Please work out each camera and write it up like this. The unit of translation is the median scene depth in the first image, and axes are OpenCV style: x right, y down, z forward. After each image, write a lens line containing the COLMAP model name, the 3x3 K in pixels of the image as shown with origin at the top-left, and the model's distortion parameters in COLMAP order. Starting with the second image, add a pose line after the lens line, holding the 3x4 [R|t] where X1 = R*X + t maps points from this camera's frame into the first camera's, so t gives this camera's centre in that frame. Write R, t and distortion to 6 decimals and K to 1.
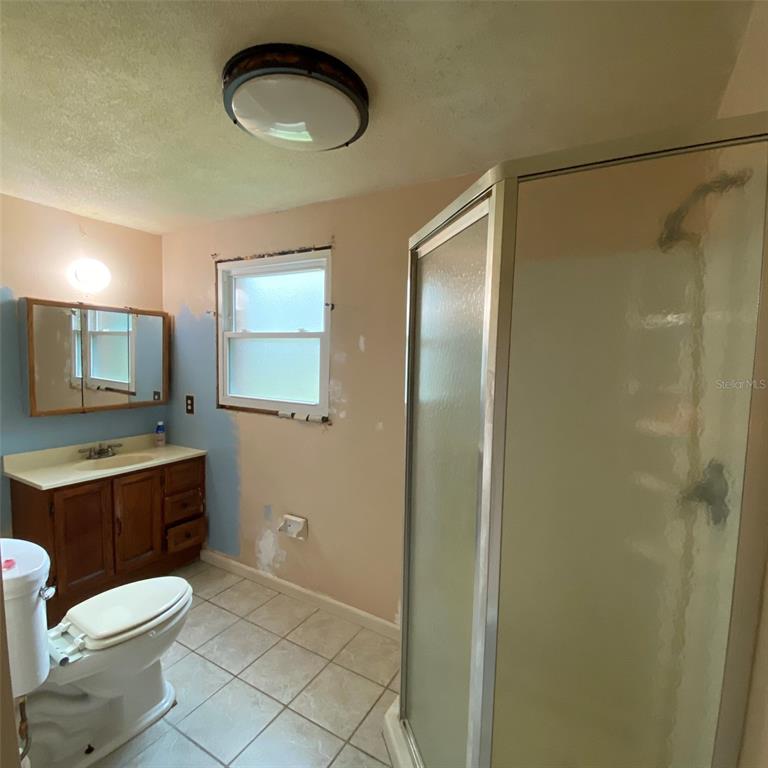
lens RADIAL K [[419.8, 0, 390.1], [0, 419.8, 385.7], [0, 0, 1]] dist [-0.002705, -0.008968]
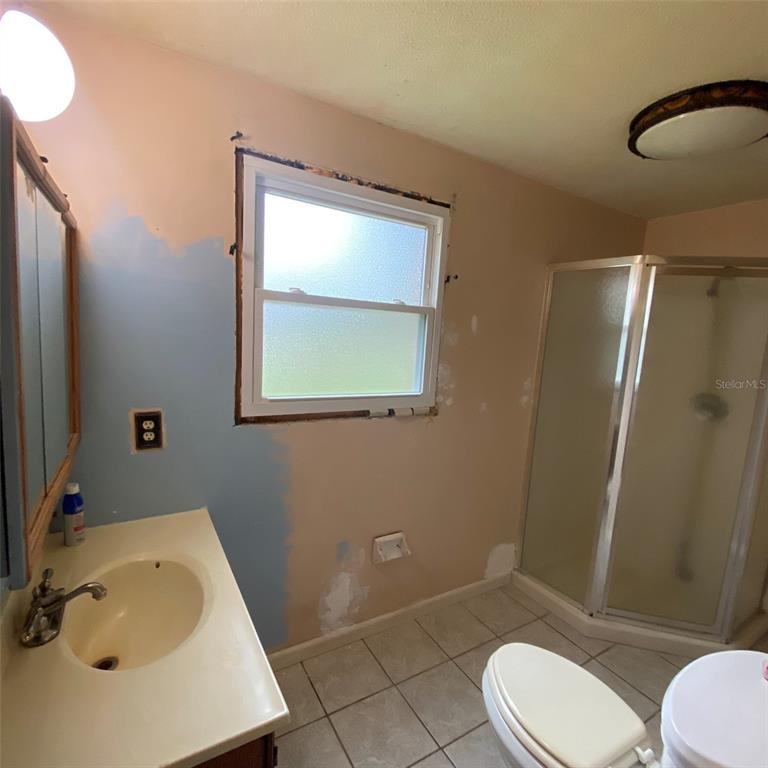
lens RADIAL K [[419.8, 0, 388.5], [0, 419.8, 384.7], [0, 0, 1]] dist [-0.002705, -0.008968]
pose [[0.483564, -0.115432, 0.867664, -0.887813], [0.006535, 0.991715, 0.128293, -0.078055], [-0.875285, -0.056367, 0.480312, 0.627619]]
